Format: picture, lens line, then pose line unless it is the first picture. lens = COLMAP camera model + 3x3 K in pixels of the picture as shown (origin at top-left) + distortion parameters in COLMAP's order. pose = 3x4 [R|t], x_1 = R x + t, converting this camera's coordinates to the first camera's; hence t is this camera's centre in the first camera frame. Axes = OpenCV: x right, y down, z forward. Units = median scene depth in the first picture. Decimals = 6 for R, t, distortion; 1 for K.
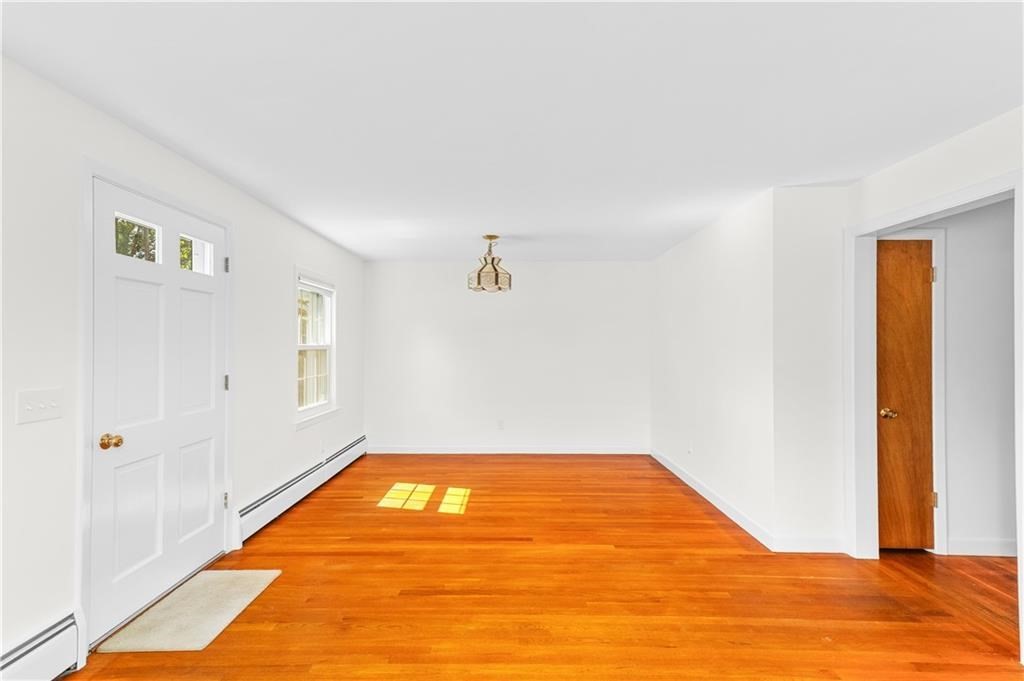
lens RADIAL K [[463.6, 0, 509.9], [0, 463.6, 345.3], [0, 0, 1]] dist [0.022272, 0.000370]
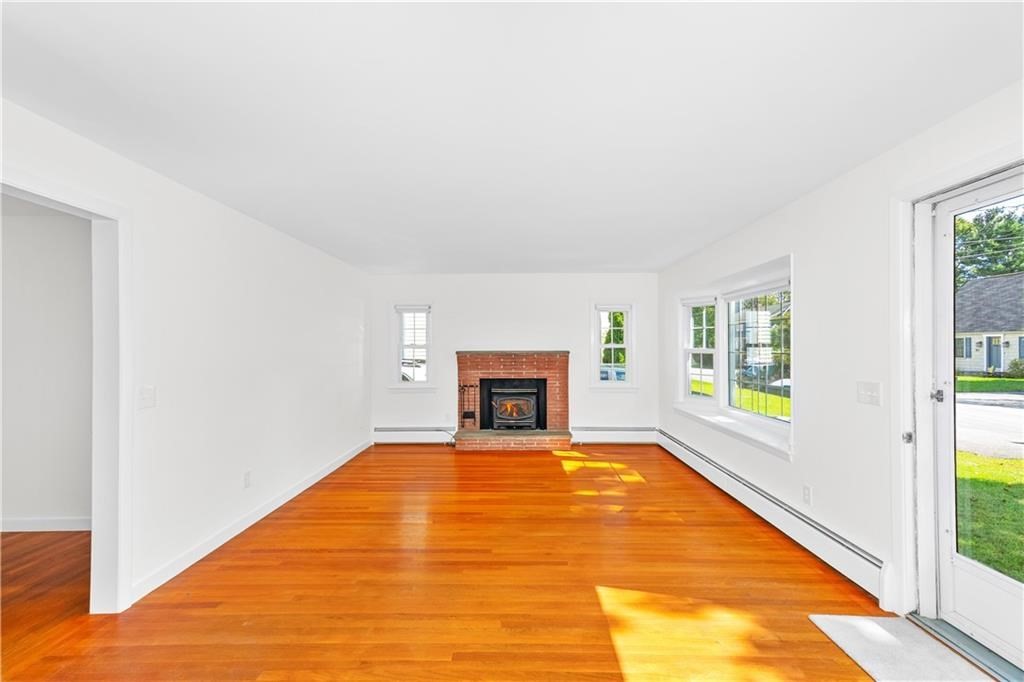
lens RADIAL K [[463.6, 0, 505.3], [0, 463.6, 343.7], [0, 0, 1]] dist [0.022272, 0.000370]
pose [[-0.999523, 0.001484, 0.030851, 0.030771], [0.001262, 0.999973, -0.007220, -0.008920], [-0.030861, -0.007178, -0.999498, 1.464773]]
